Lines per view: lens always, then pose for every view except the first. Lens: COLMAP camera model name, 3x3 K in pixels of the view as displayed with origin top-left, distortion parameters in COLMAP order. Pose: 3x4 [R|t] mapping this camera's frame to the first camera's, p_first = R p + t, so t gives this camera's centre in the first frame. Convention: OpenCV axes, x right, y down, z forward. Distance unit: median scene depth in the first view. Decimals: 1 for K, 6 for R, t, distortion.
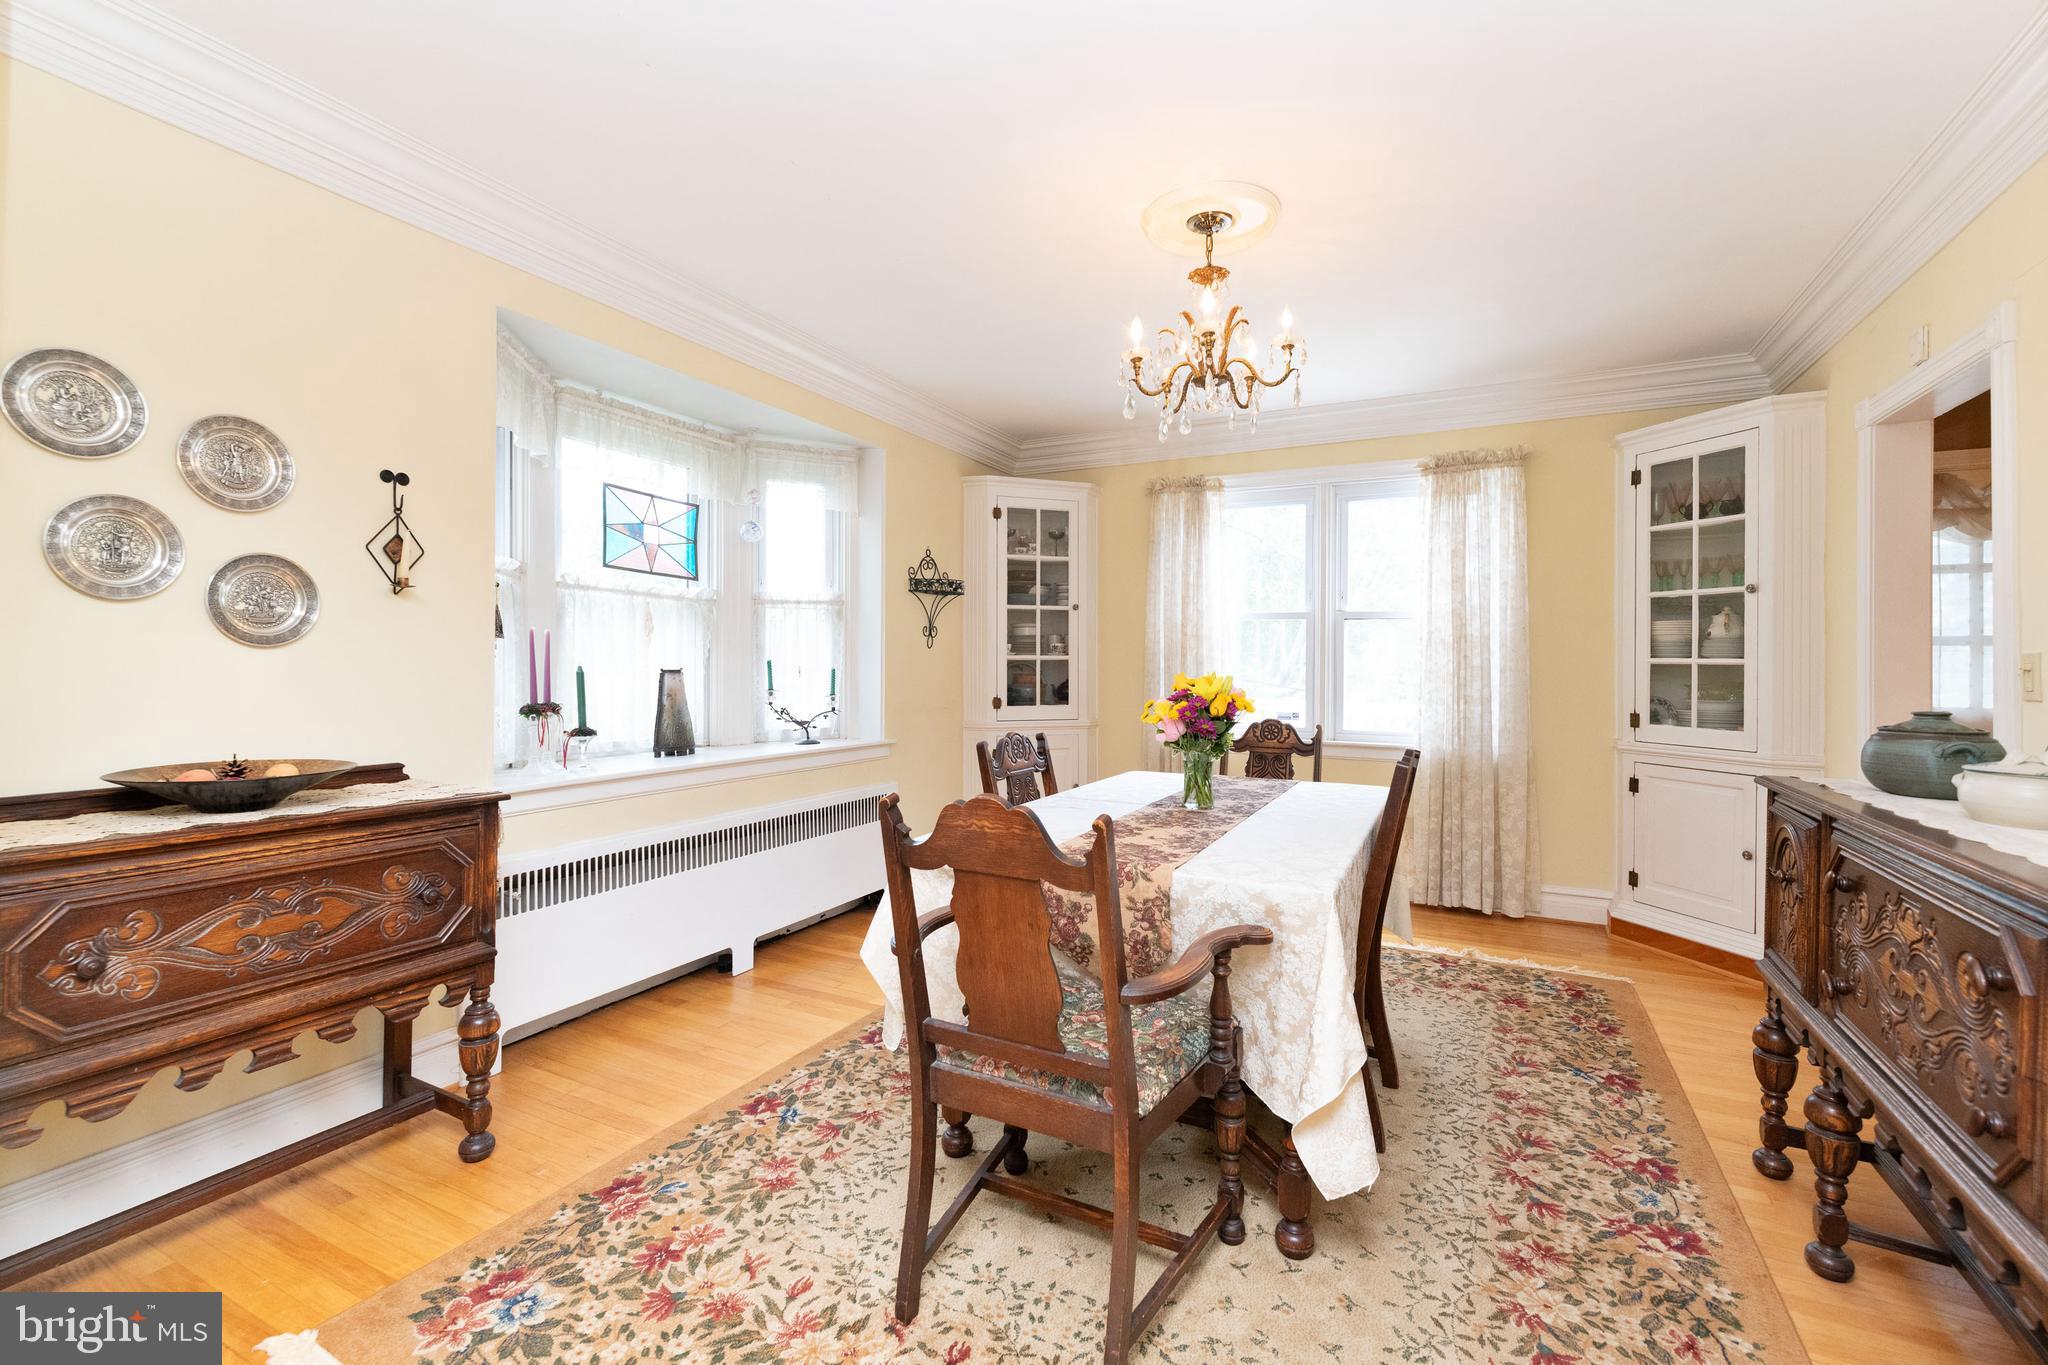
lens RADIAL K [[875.7, 0, 1022.0], [0, 875.7, 670.1], [0, 0, 1]] dist [0.009194, -0.005670]
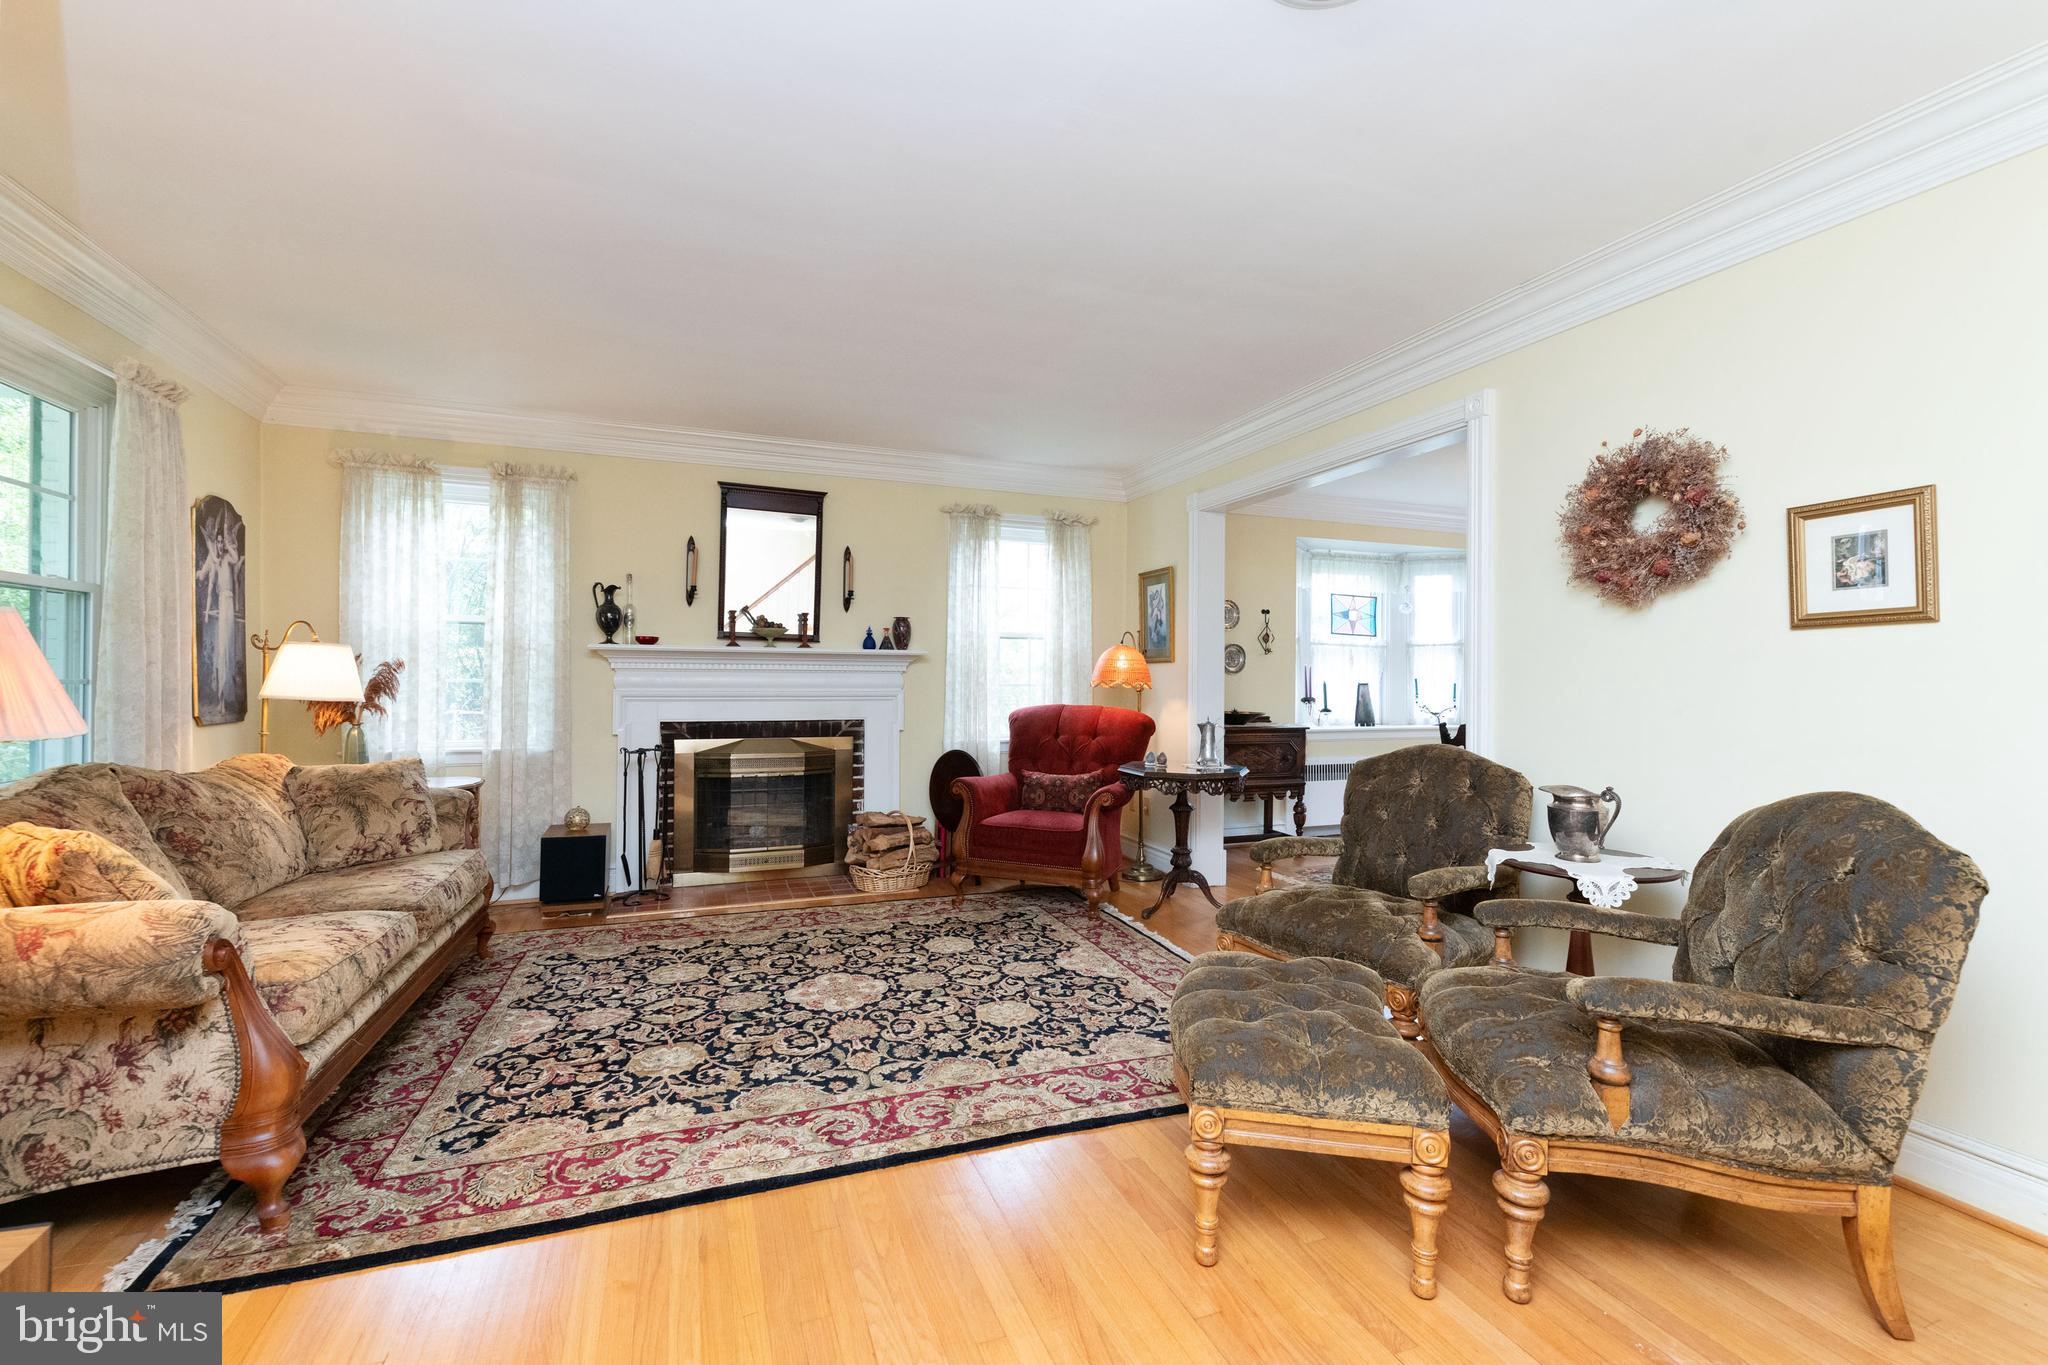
lens RADIAL K [[875.7, 0, 1031.8], [0, 875.7, 669.8], [0, 0, 1]] dist [0.009194, -0.005670]
pose [[0.750913, -0.006377, -0.660370, 0.346077], [-0.006732, 0.999828, -0.017310, 0.008329], [0.660367, 0.017444, 0.750740, -0.980743]]
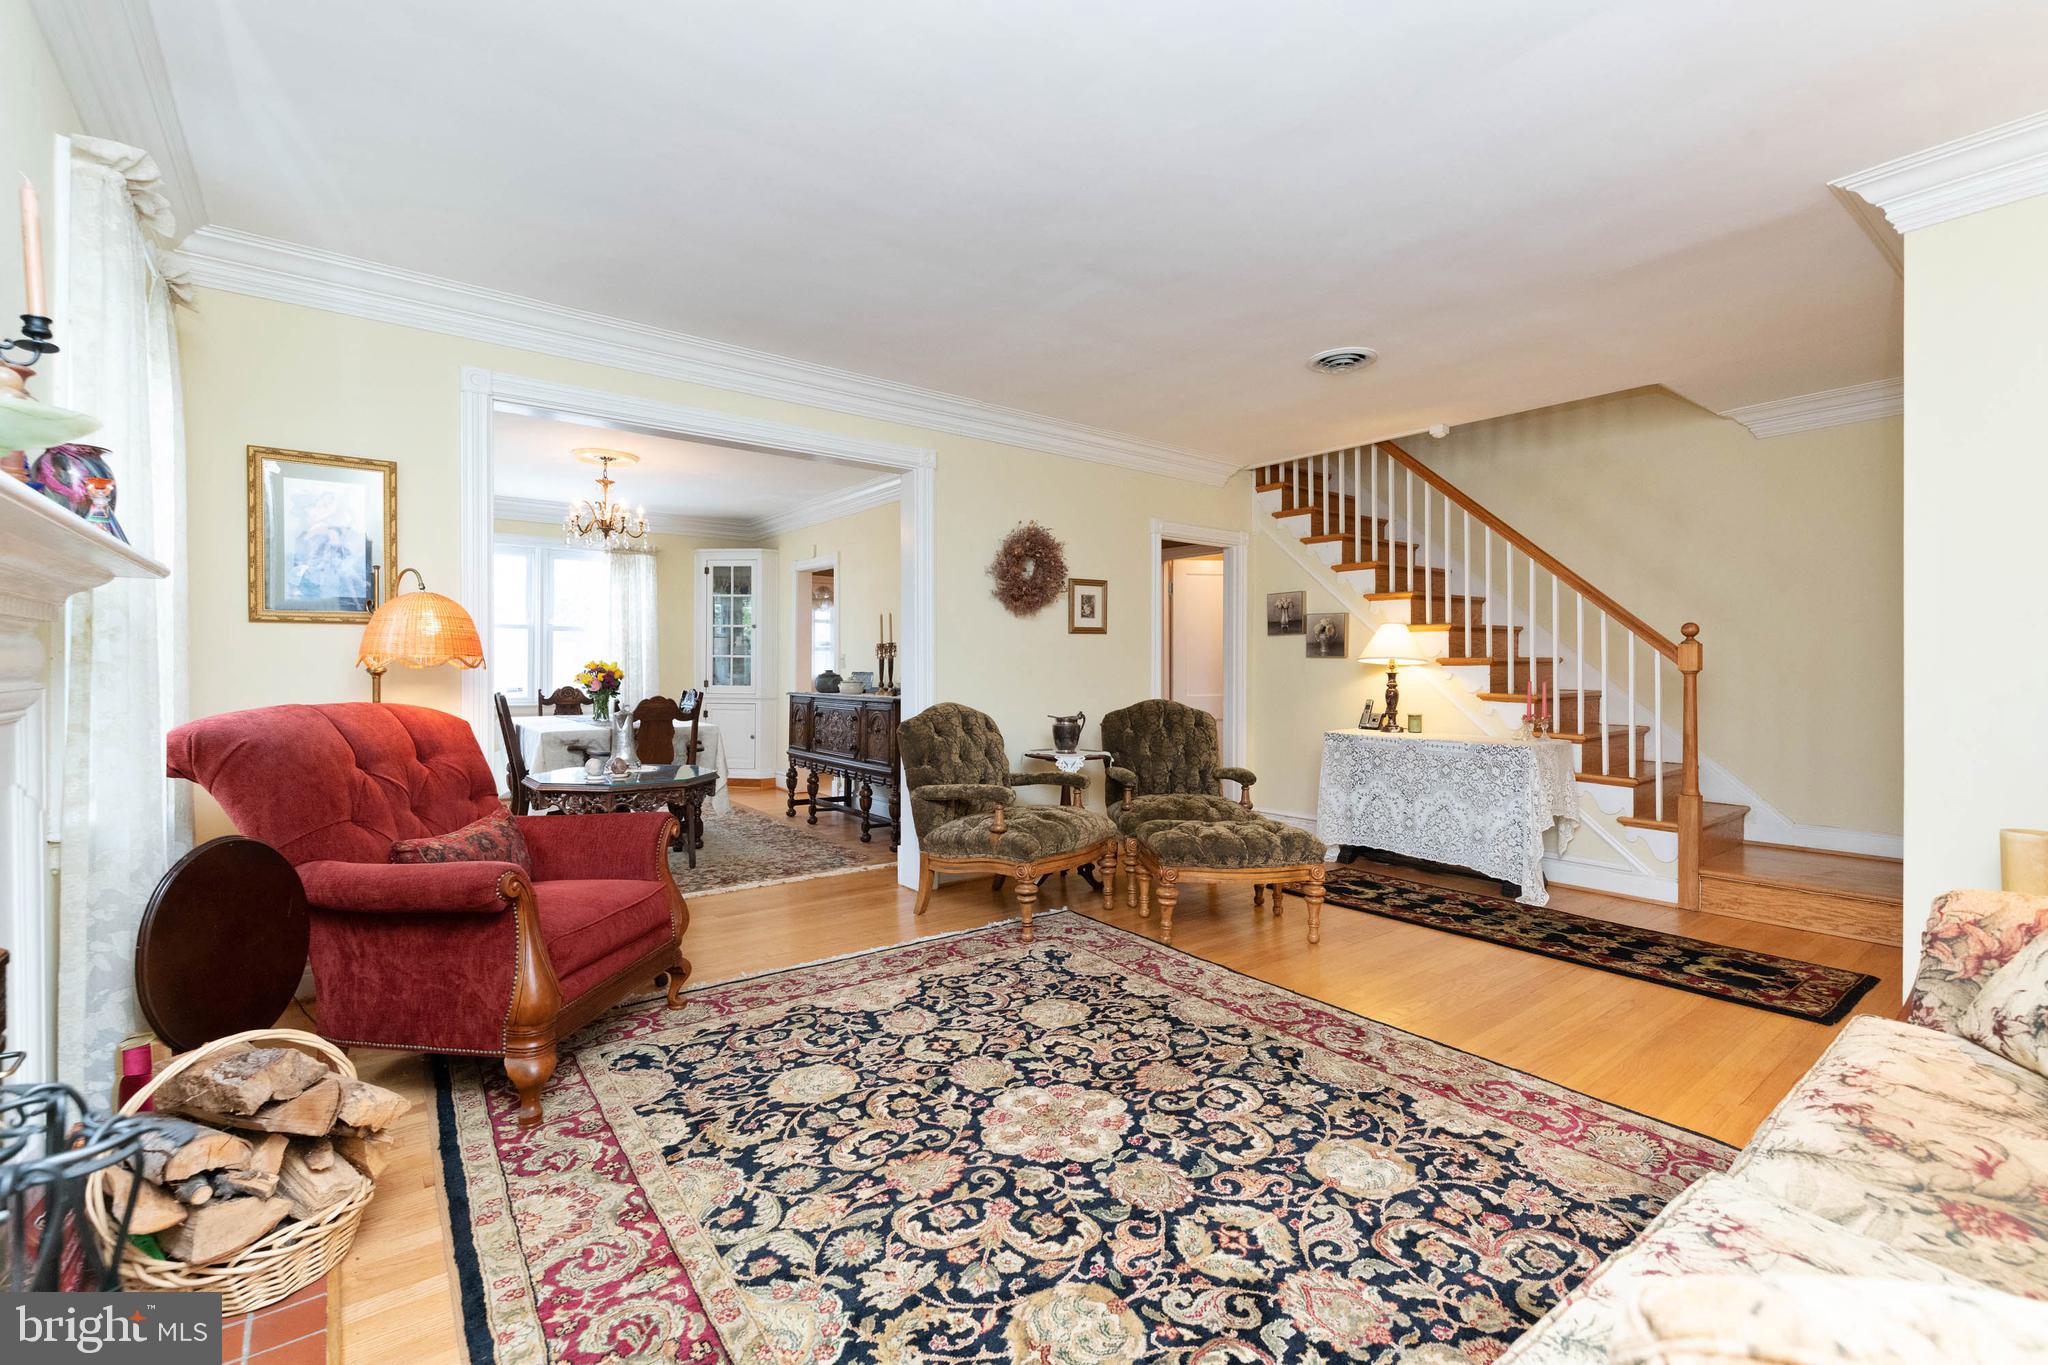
lens RADIAL K [[875.7, 0, 1023.7], [0, 875.7, 669.8], [0, 0, 1]] dist [0.009194, -0.005670]
pose [[0.426243, -0.011020, 0.904542, -0.979786], [0.005801, 0.999939, 0.009449, 0.008443], [-0.904590, 0.001219, 0.426280, -0.661157]]
